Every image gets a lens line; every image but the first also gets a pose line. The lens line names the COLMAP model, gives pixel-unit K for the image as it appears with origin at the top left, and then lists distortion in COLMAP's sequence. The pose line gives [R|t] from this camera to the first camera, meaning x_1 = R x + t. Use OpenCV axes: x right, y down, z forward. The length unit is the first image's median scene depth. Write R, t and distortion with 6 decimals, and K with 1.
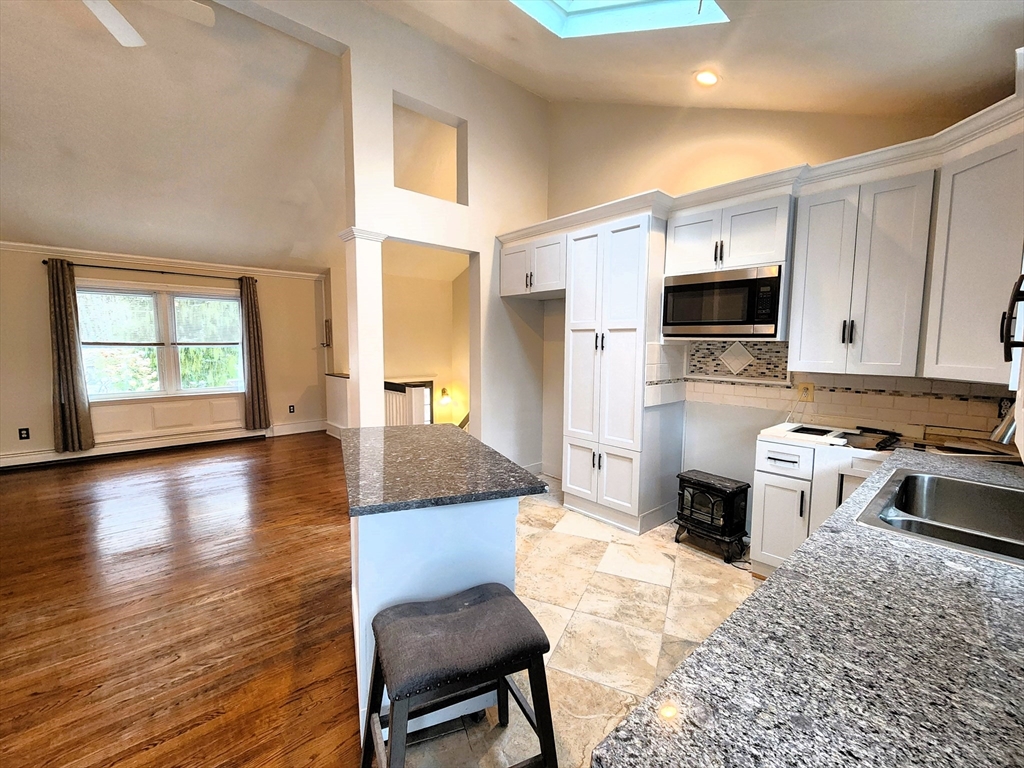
lens RADIAL K [[434.1, 0, 508.6], [0, 434.1, 381.9], [0, 0, 1]] dist [-0.001670, -0.000282]
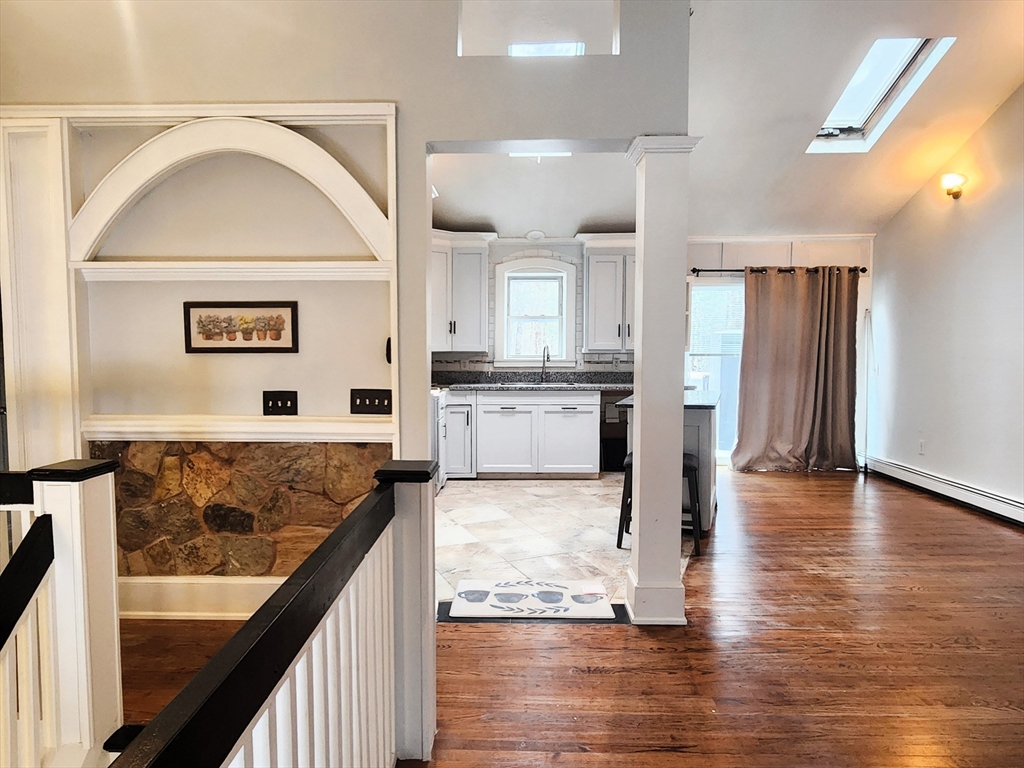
lens RADIAL K [[659.4, 0, 497.5], [0, 659.4, 388.9], [0, 0, 1]] dist [0.002865, -0.000546]
pose [[-0.732727, -0.051534, 0.678569, -0.982354], [0.059060, 0.988551, 0.138850, -0.181274], [-0.677955, 0.141816, -0.721294, 2.262249]]
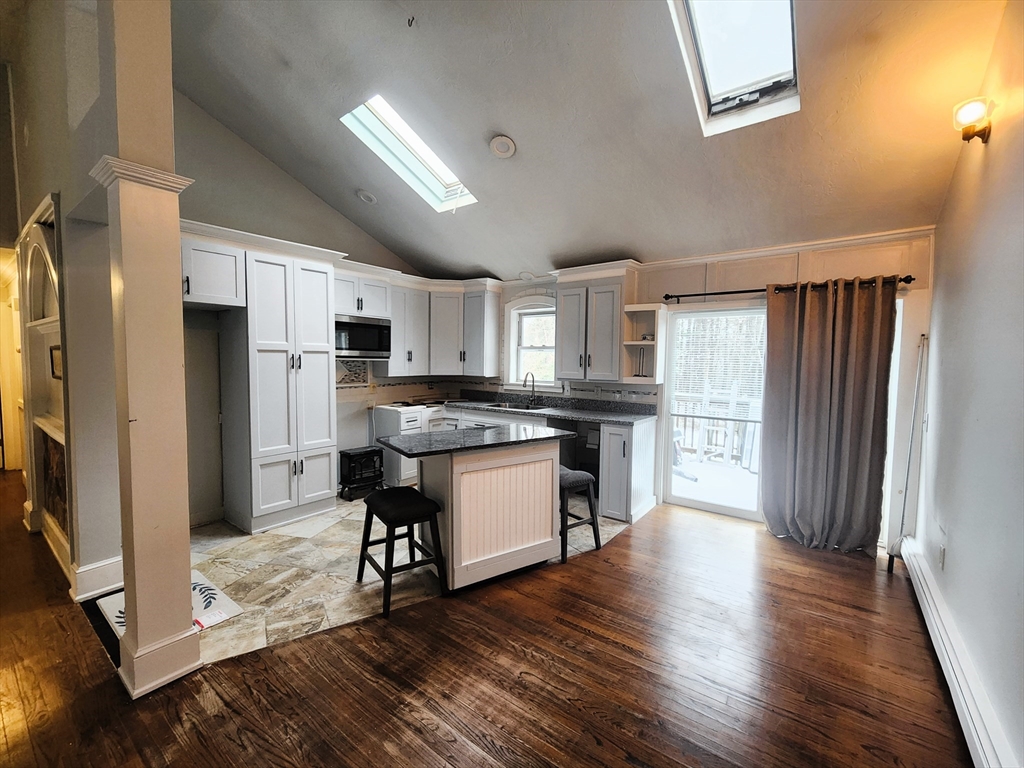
lens RADIAL K [[434.1, 0, 508.6], [0, 434.1, 381.9], [0, 0, 1]] dist [-0.001670, -0.000282]
pose [[-0.190611, -0.062953, 0.979645, -1.210307], [0.078252, 0.993792, 0.079088, -0.104438], [-0.978542, 0.091734, -0.184501, 0.807196]]
